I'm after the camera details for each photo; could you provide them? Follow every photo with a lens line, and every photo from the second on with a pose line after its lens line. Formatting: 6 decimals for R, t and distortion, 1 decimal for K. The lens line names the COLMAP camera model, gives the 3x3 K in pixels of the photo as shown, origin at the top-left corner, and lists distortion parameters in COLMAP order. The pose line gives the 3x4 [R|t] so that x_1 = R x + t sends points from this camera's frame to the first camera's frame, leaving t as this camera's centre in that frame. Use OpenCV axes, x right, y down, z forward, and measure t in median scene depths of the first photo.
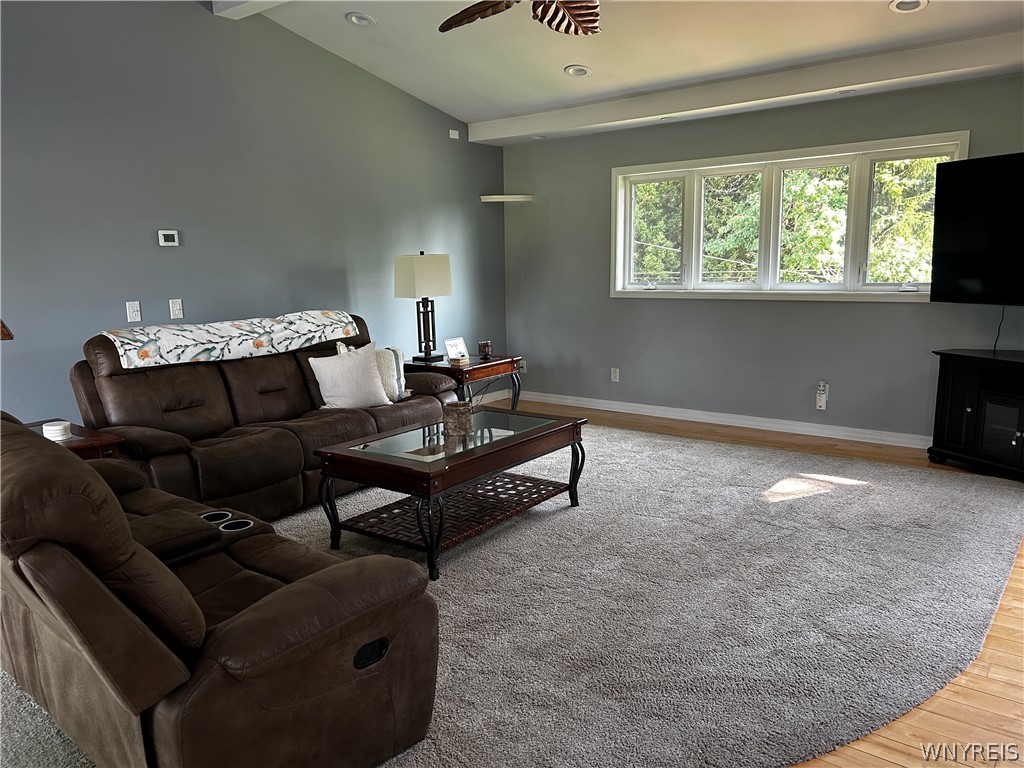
lens RADIAL K [[771.4, 0, 505.9], [0, 771.4, 385.6], [0, 0, 1]] dist [0.056371, -0.063685]
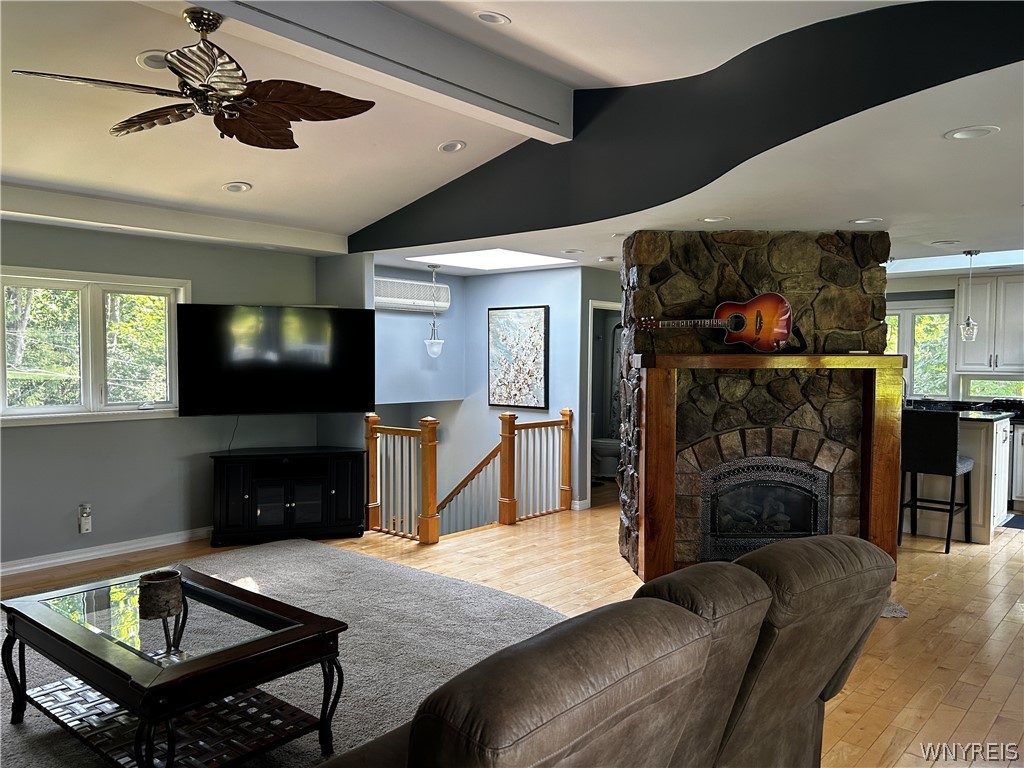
lens RADIAL K [[771.4, 0, 513.9], [0, 771.4, 385.3], [0, 0, 1]] dist [0.056371, -0.063685]
pose [[0.046152, -0.017051, 0.998789, -0.653860], [0.159175, 0.987205, 0.009498, -0.091203], [-0.986171, 0.158544, 0.048275, 0.467733]]
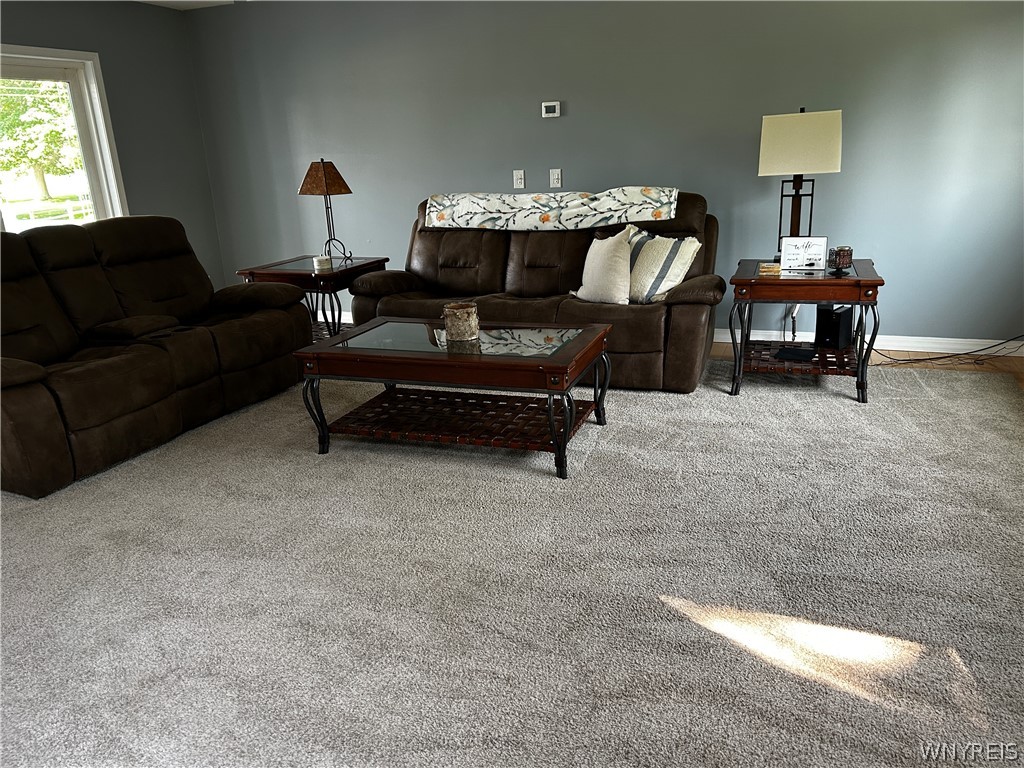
lens RADIAL K [[771.4, 0, 506.4], [0, 771.4, 391.9], [0, 0, 1]] dist [0.056371, -0.063685]
pose [[0.289888, 0.297196, -0.909747, 0.634181], [-0.120618, 0.954329, 0.273326, -0.104151], [0.949429, 0.030498, 0.312496, 0.625290]]
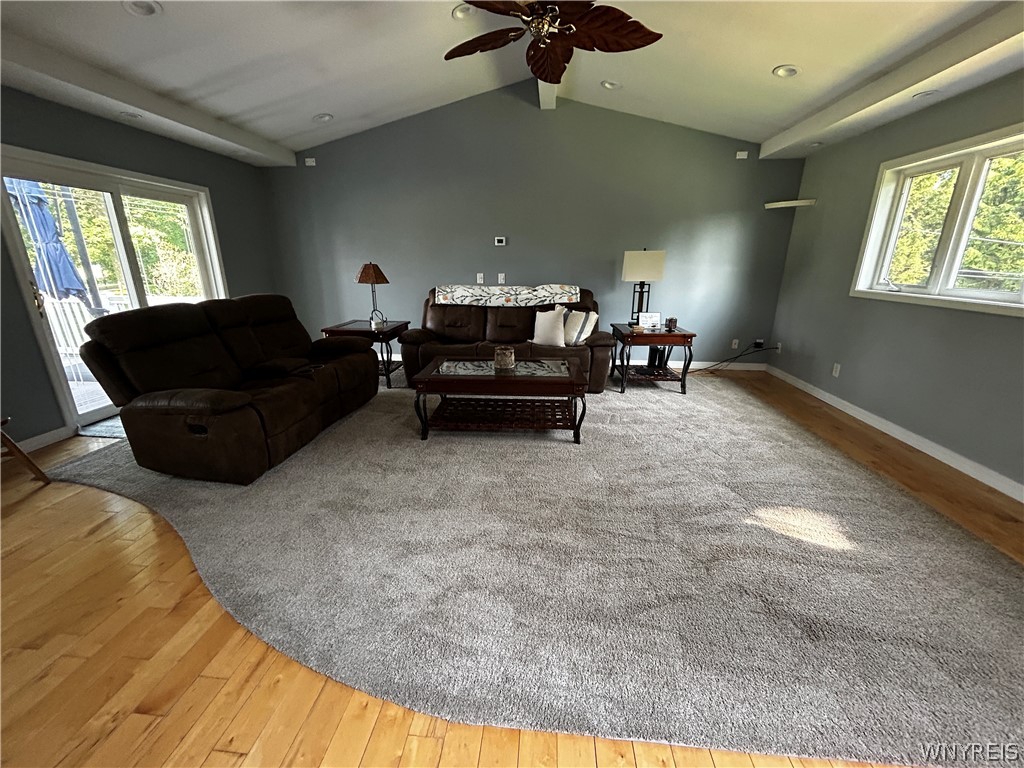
lens RADIAL K [[414.7, 0, 509.3], [0, 414.7, 383.7], [0, 0, 1]] dist [-0.004146, 0.000101]
pose [[0.550626, 0.259528, -0.793382, 0.496320], [-0.151612, 0.965726, 0.210683, -0.067376], [0.820868, 0.004278, 0.571102, 0.431129]]
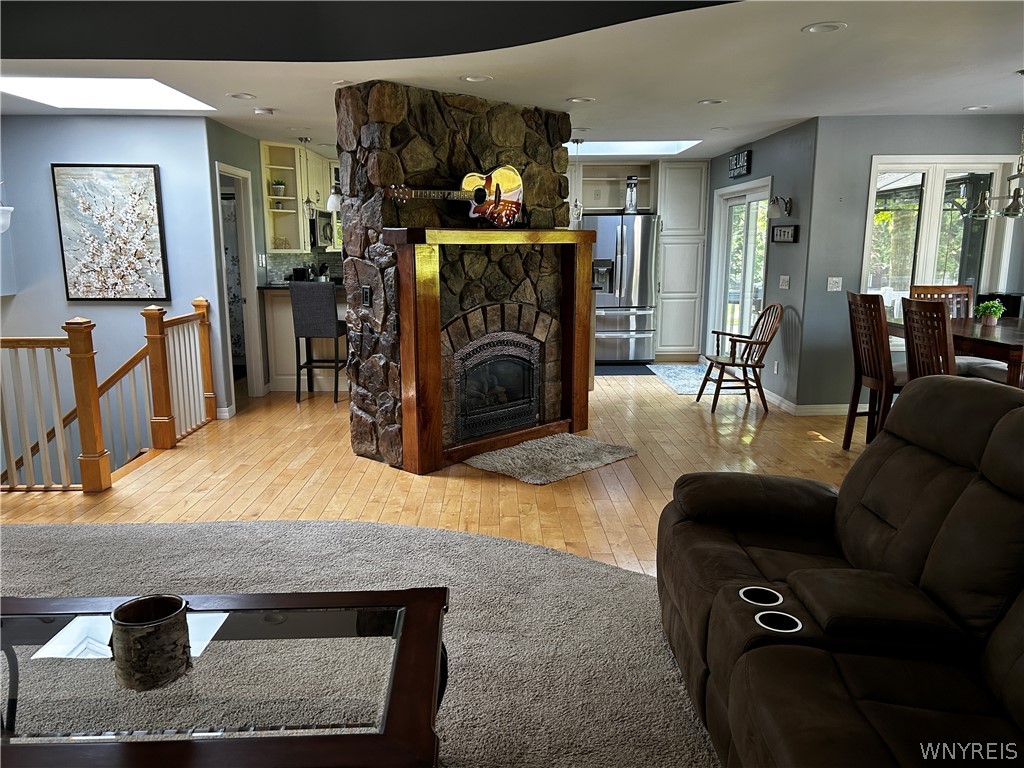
lens RADIAL K [[771.4, 0, 519.0], [0, 771.4, 394.1], [0, 0, 1]] dist [0.056371, -0.063685]
pose [[-0.644323, -0.128083, 0.753952, -0.412062], [0.138504, 0.950028, 0.279757, -0.148246], [-0.752107, 0.284680, -0.594384, 0.855883]]
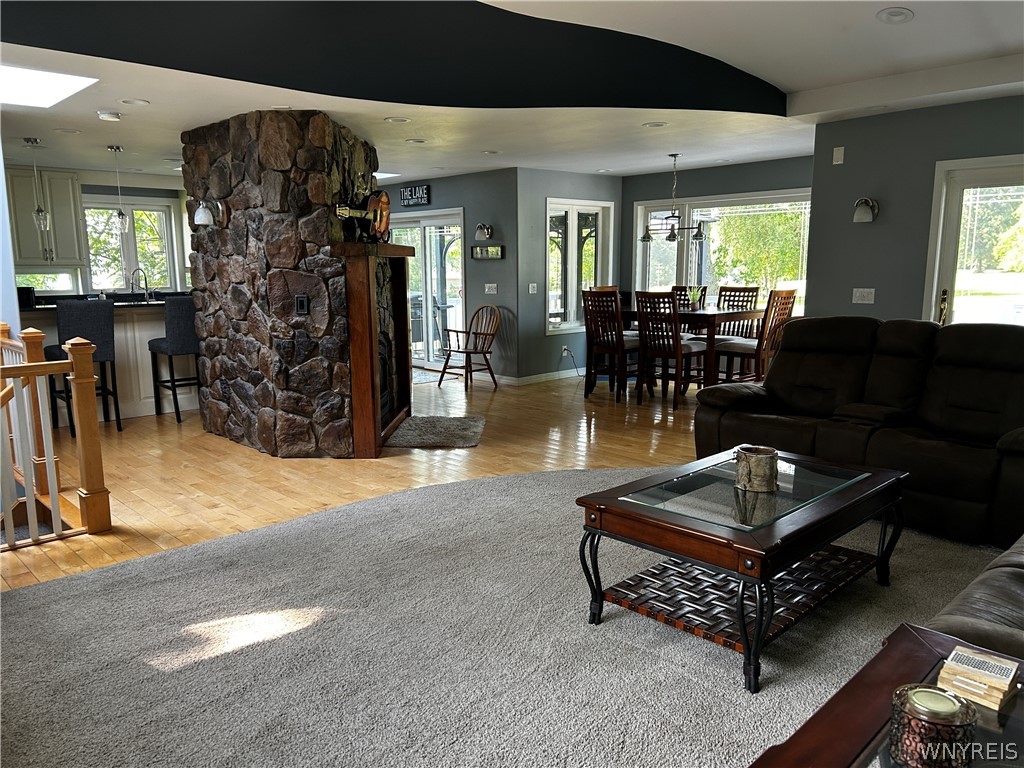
lens RADIAL K [[771.4, 0, 514.2], [0, 771.4, 385.7], [0, 0, 1]] dist [0.056371, -0.063685]
pose [[-0.990426, 0.004591, 0.137969, 0.055615], [0.048076, 0.948351, 0.313560, -0.234910], [-0.129404, 0.317191, -0.939492, 1.397298]]
